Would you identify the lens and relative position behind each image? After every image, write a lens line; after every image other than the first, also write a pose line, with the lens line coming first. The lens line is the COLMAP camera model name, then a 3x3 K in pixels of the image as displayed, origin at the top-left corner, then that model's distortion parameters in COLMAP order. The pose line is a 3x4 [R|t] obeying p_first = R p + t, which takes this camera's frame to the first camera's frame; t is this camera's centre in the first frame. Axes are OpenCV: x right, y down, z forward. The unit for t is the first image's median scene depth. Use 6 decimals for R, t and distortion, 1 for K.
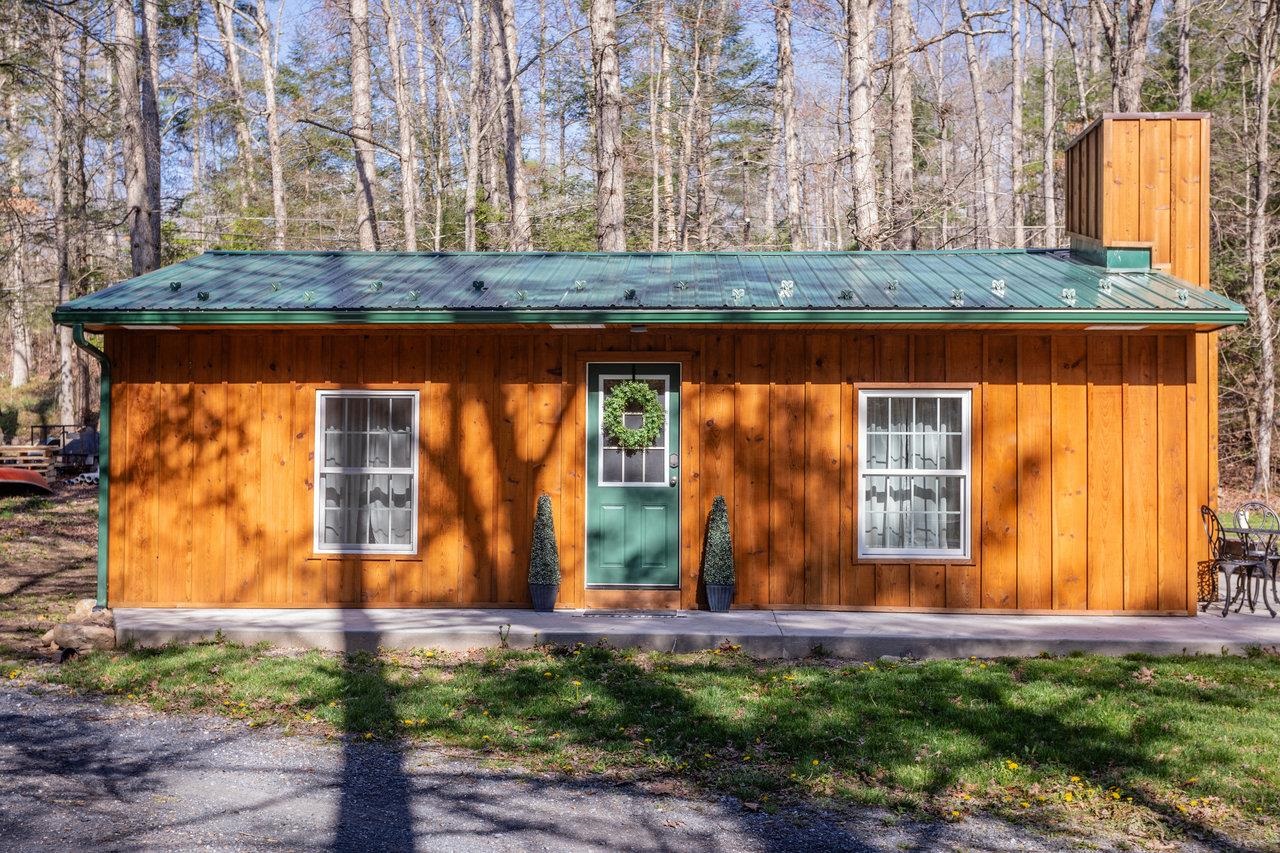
lens RADIAL K [[1546.5, 0, 635.1], [0, 1546.5, 430.4], [0, 0, 1]] dist [0.007765, 0.000000]
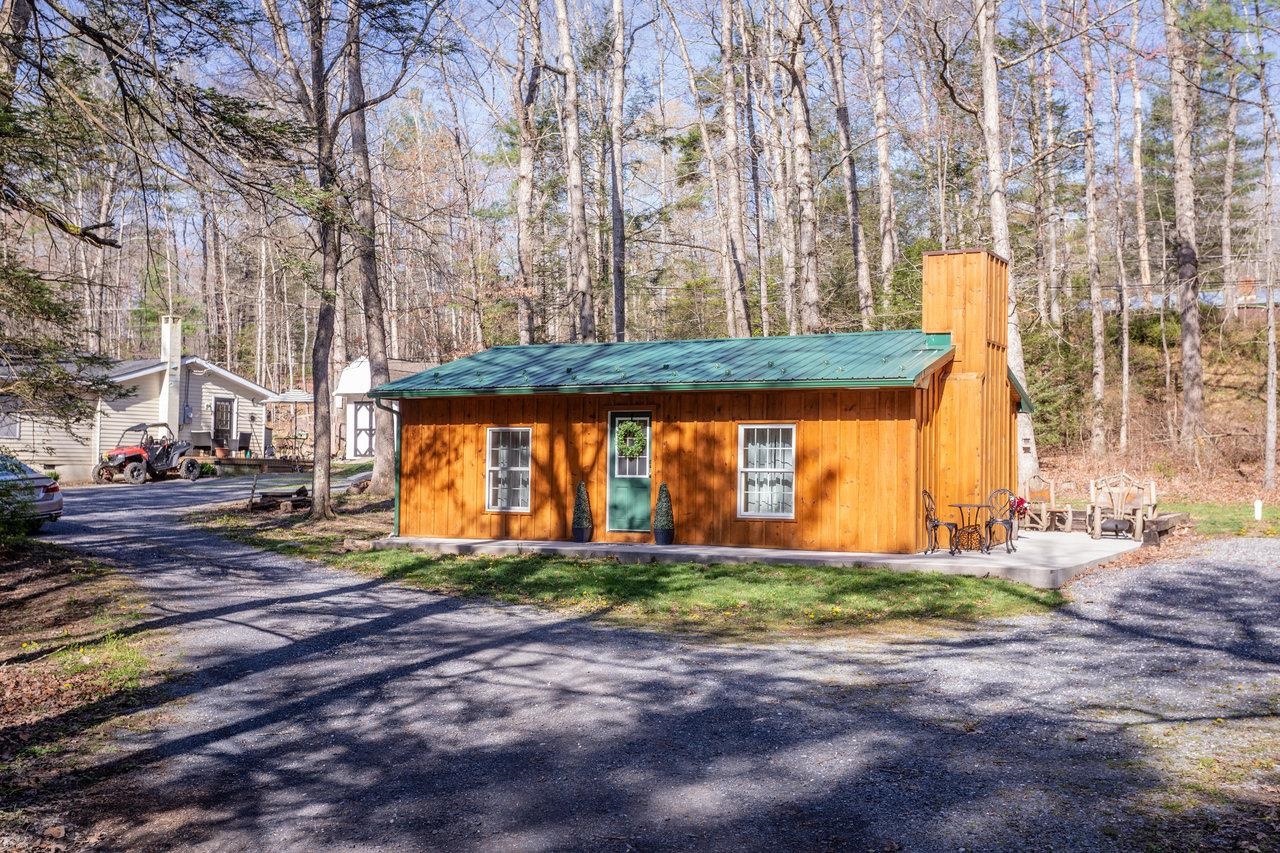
lens RADIAL K [[1546.5, 0, 642.6], [0, 1546.5, 423.0], [0, 0, 1]] dist [0.007765, 0.000000]
pose [[0.893492, -0.012318, -0.448910, 0.833104], [0.009681, 0.999920, -0.008170, -0.014936], [0.448975, 0.002954, 0.893539, -0.633123]]
